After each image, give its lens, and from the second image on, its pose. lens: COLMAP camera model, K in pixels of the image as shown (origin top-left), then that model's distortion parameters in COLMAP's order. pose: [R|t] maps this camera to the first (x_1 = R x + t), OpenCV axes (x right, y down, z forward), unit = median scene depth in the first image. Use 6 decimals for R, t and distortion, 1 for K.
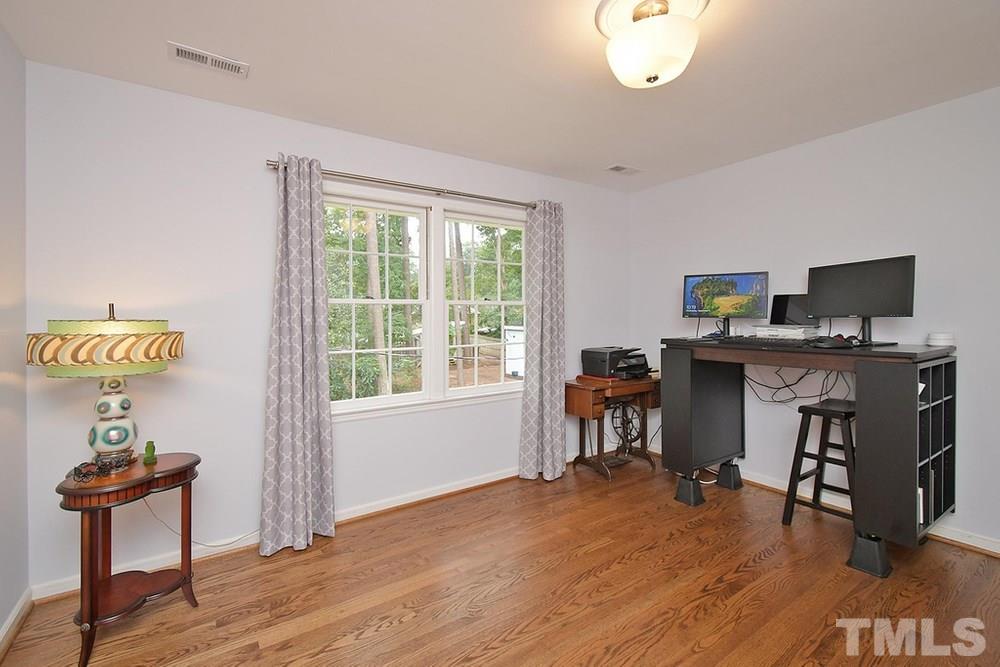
lens RADIAL K [[446.2, 0, 492.6], [0, 446.2, 315.8], [0, 0, 1]] dist [0.004554, 0.000260]
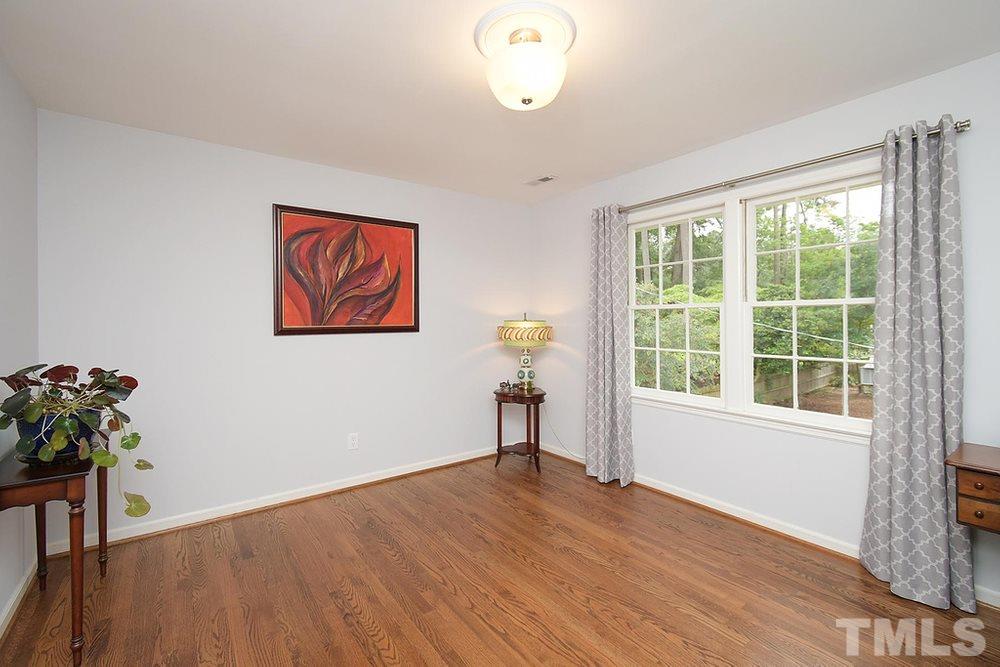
lens RADIAL K [[446.2, 0, 499.7], [0, 446.2, 324.9], [0, 0, 1]] dist [0.004554, 0.000260]
pose [[0.042434, 0.018700, -0.998924, 1.093898], [-0.000200, 0.999825, 0.018709, -0.008228], [0.999099, -0.000594, 0.042431, 0.689466]]
